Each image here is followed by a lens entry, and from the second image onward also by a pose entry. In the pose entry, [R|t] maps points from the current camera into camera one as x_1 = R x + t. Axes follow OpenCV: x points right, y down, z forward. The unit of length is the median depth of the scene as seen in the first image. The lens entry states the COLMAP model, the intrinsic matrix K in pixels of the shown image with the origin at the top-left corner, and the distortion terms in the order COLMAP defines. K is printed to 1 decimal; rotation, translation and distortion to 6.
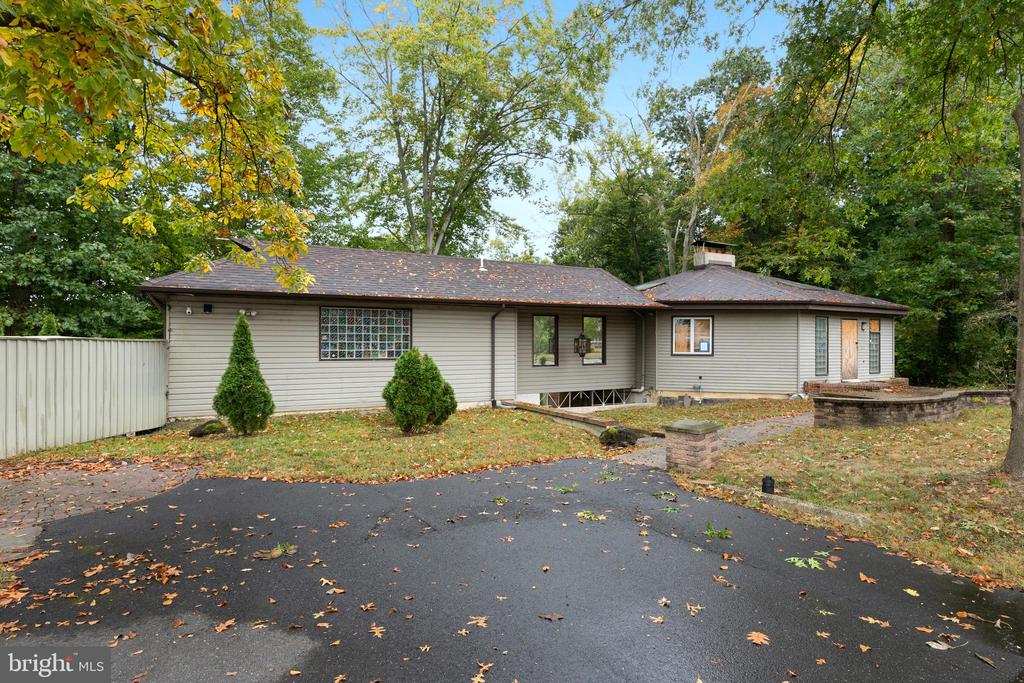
lens RADIAL K [[567.0, 0, 512.0], [0, 567.0, 342.6], [0, 0, 1]] dist [0.003381, 0.000370]
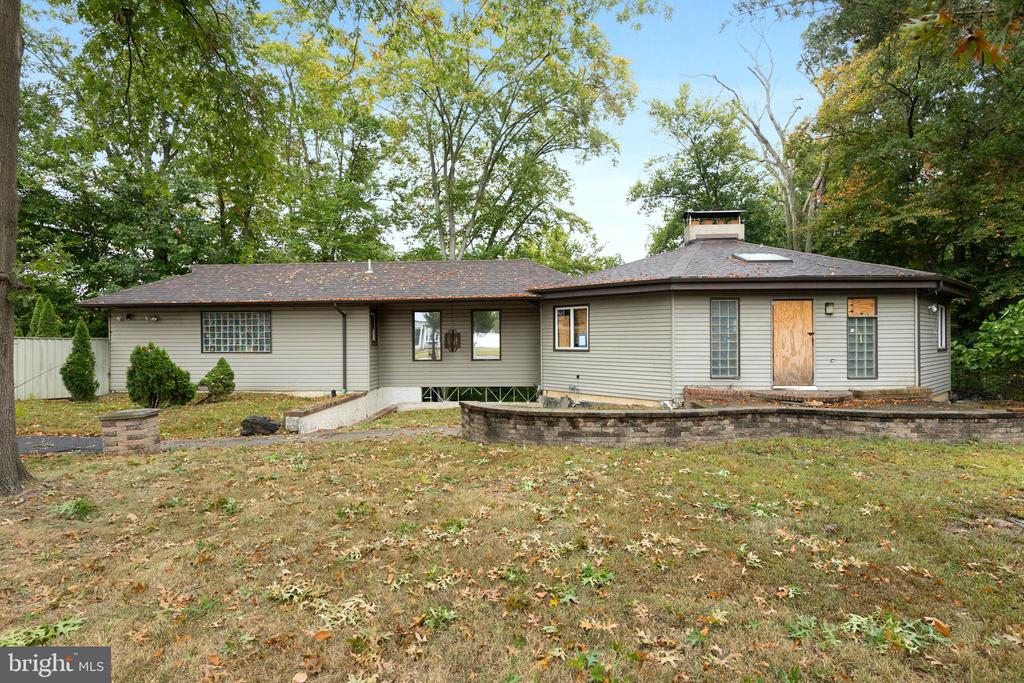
lens RADIAL K [[531.4, 0, 512.0], [0, 531.4, 342.0], [0, 0, 1]] dist [-0.003088, -0.000047]
pose [[0.832206, -0.006001, -0.554435, 0.809337], [0.007452, 0.999972, 0.000362, 0.009363], [0.554417, -0.004433, 0.832227, 0.320840]]
